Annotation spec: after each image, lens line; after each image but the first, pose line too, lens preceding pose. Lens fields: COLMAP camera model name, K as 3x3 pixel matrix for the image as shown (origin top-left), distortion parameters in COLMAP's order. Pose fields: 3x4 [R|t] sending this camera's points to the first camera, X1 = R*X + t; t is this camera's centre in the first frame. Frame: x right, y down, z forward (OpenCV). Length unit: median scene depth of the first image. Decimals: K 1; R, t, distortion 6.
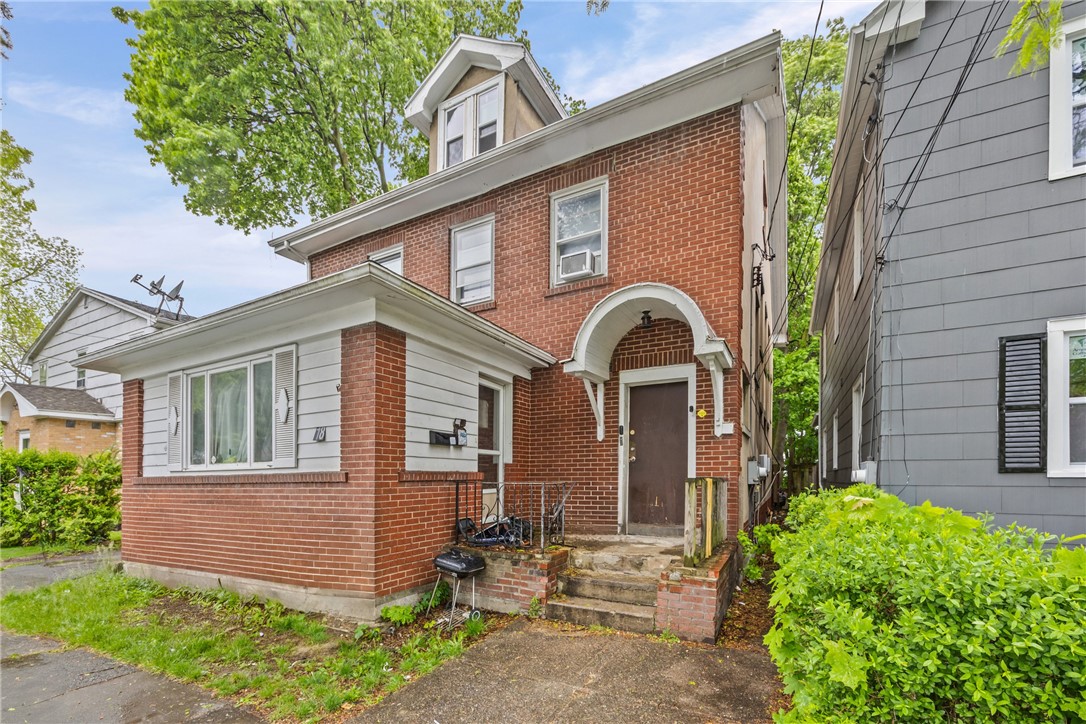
lens RADIAL K [[449.7, 0, 542.9], [0, 449.7, 403.3], [0, 0, 1]] dist [0.017206, 0.000123]
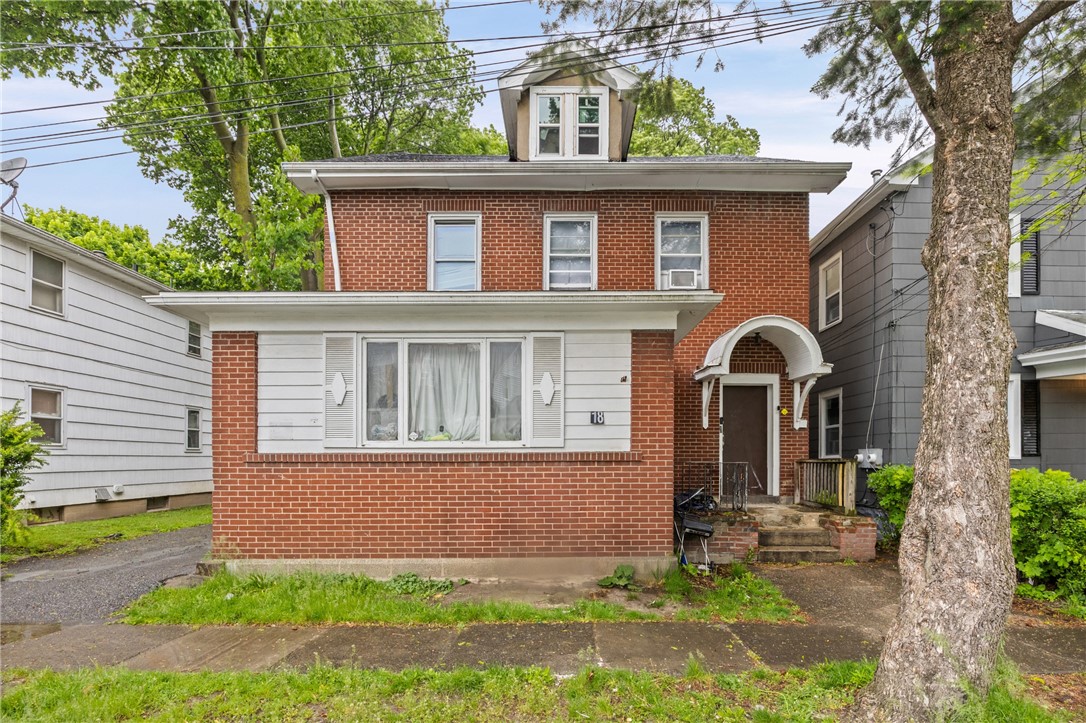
lens RADIAL K [[526.0, 0, 543.0], [0, 526.0, 361.5], [0, 0, 1]] dist [-0.002164, -0.000319]
pose [[0.885973, 0.090075, 0.454905, -1.167475], [-0.080245, 0.995935, -0.040918, -0.005871], [-0.456742, -0.000251, 0.889599, -0.091556]]
